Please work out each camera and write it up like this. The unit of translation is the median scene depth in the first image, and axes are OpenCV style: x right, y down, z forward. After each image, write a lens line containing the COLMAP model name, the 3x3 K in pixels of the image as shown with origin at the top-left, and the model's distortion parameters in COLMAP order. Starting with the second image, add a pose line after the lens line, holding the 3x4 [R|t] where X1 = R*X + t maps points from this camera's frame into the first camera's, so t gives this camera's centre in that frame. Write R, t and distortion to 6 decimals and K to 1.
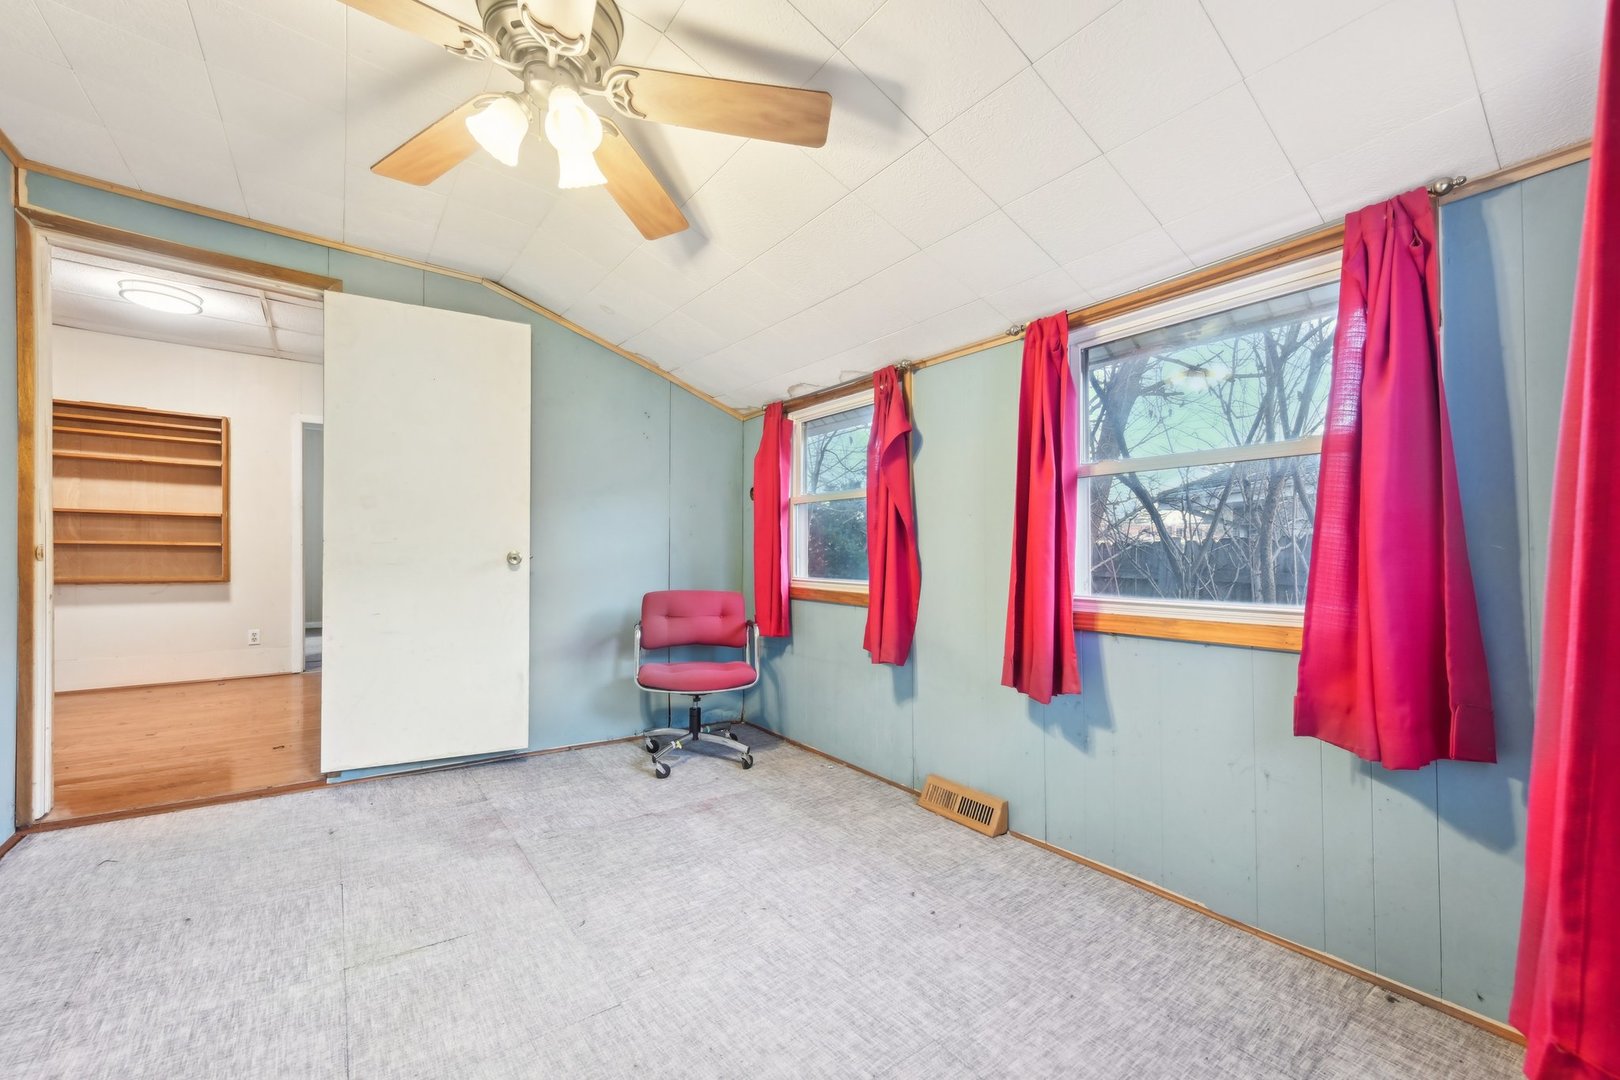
lens RADIAL K [[648.1, 0, 824.0], [0, 648.1, 550.2], [0, 0, 1]] dist [-0.000233, 0.000256]
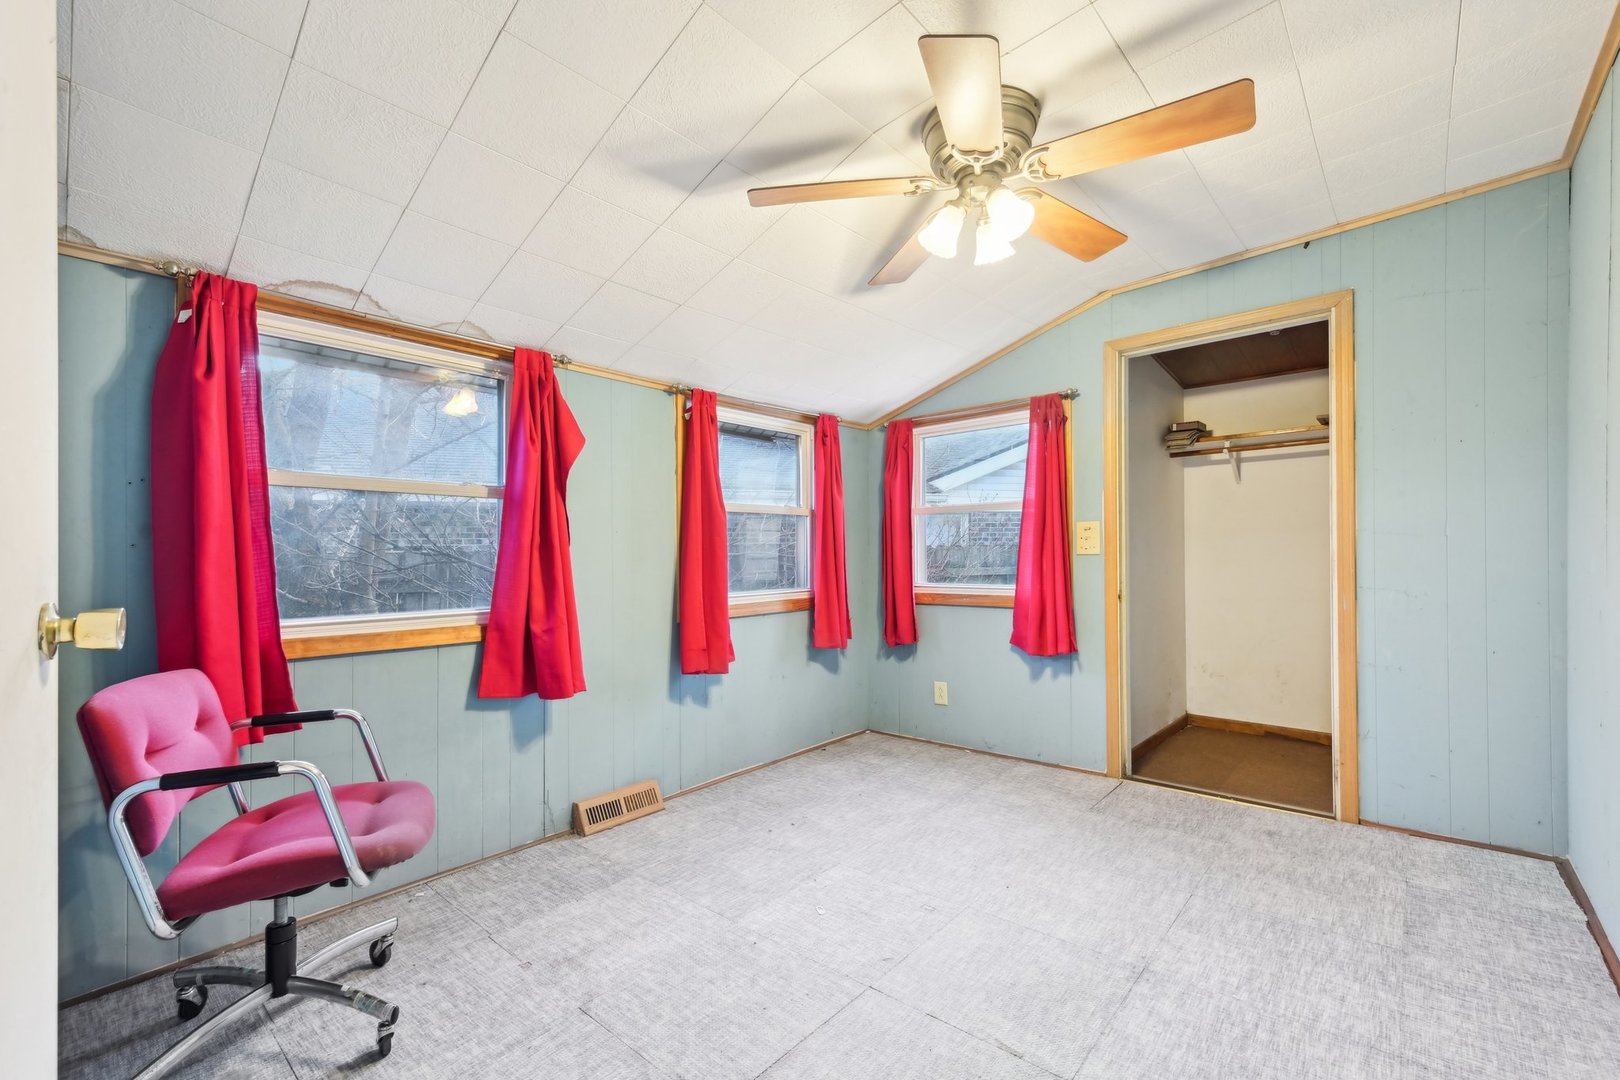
lens RADIAL K [[676.2, 0, 813.1], [0, 676.2, 553.5], [0, 0, 1]] dist [0.027372, 0.000066]
pose [[-0.191762, -0.001292, 0.981441, -1.062841], [0.002548, 0.999995, 0.001814, -0.024276], [-0.981438, 0.002849, -0.191758, 1.025768]]
